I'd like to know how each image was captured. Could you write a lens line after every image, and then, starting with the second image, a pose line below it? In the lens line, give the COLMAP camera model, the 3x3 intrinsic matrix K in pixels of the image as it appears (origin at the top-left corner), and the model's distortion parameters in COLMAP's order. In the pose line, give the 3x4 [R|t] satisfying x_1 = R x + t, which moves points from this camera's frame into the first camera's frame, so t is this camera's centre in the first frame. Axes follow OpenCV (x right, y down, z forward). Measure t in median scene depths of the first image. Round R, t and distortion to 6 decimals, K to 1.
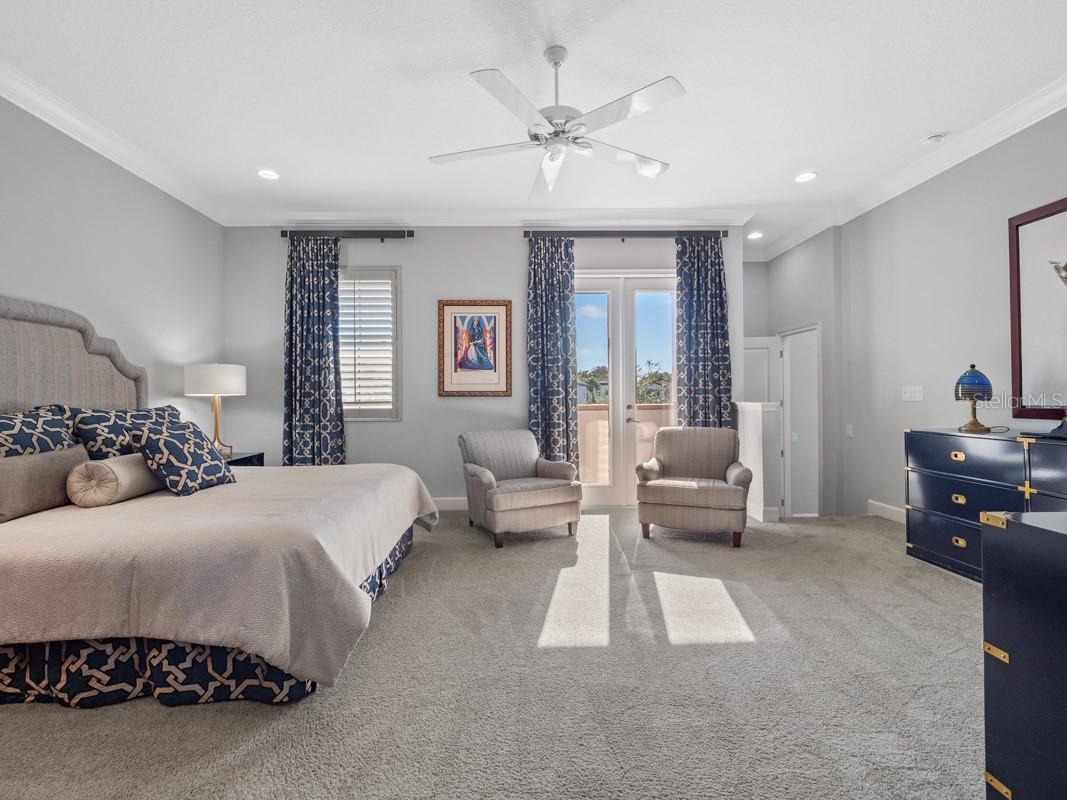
lens RADIAL K [[507.6, 0, 528.3], [0, 507.6, 396.5], [0, 0, 1]] dist [-0.002504, 0.000015]
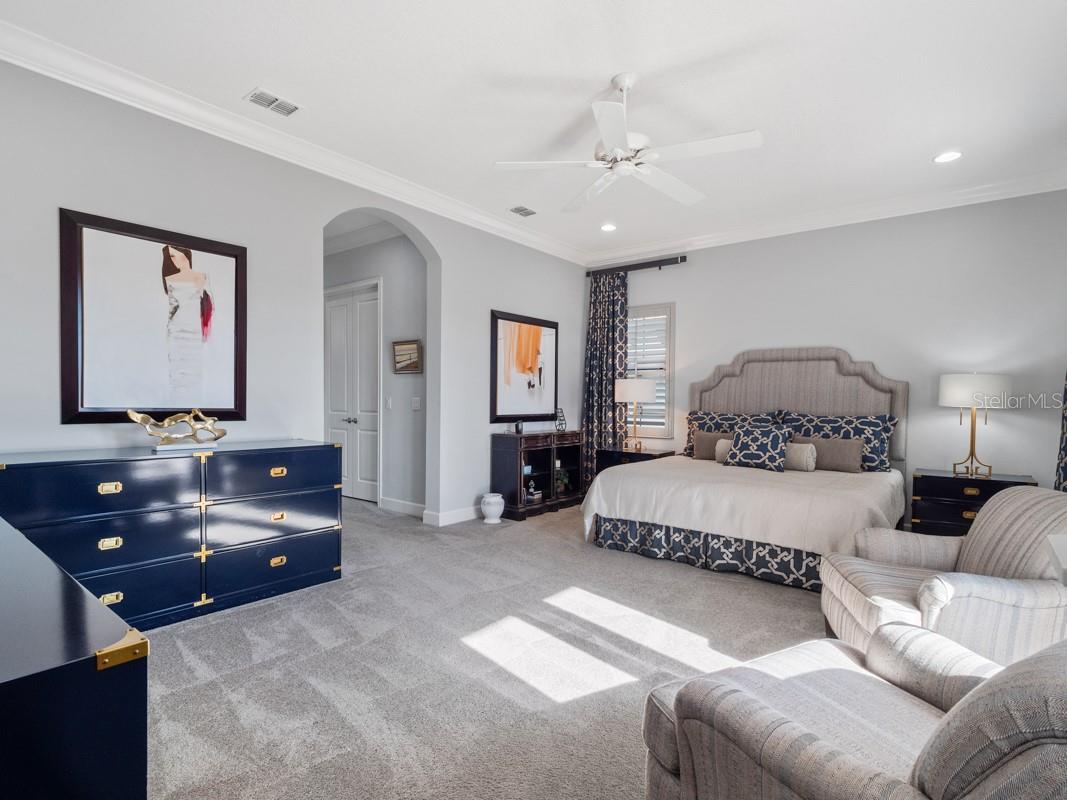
lens RADIAL K [[507.6, 0, 528.3], [0, 507.6, 396.5], [0, 0, 1]] dist [-0.002504, 0.000015]
pose [[-0.643504, 0.008186, -0.765399, 0.915347], [0.011345, 0.999935, 0.001156, -0.039186], [0.765359, -0.007940, -0.643555, 1.412291]]
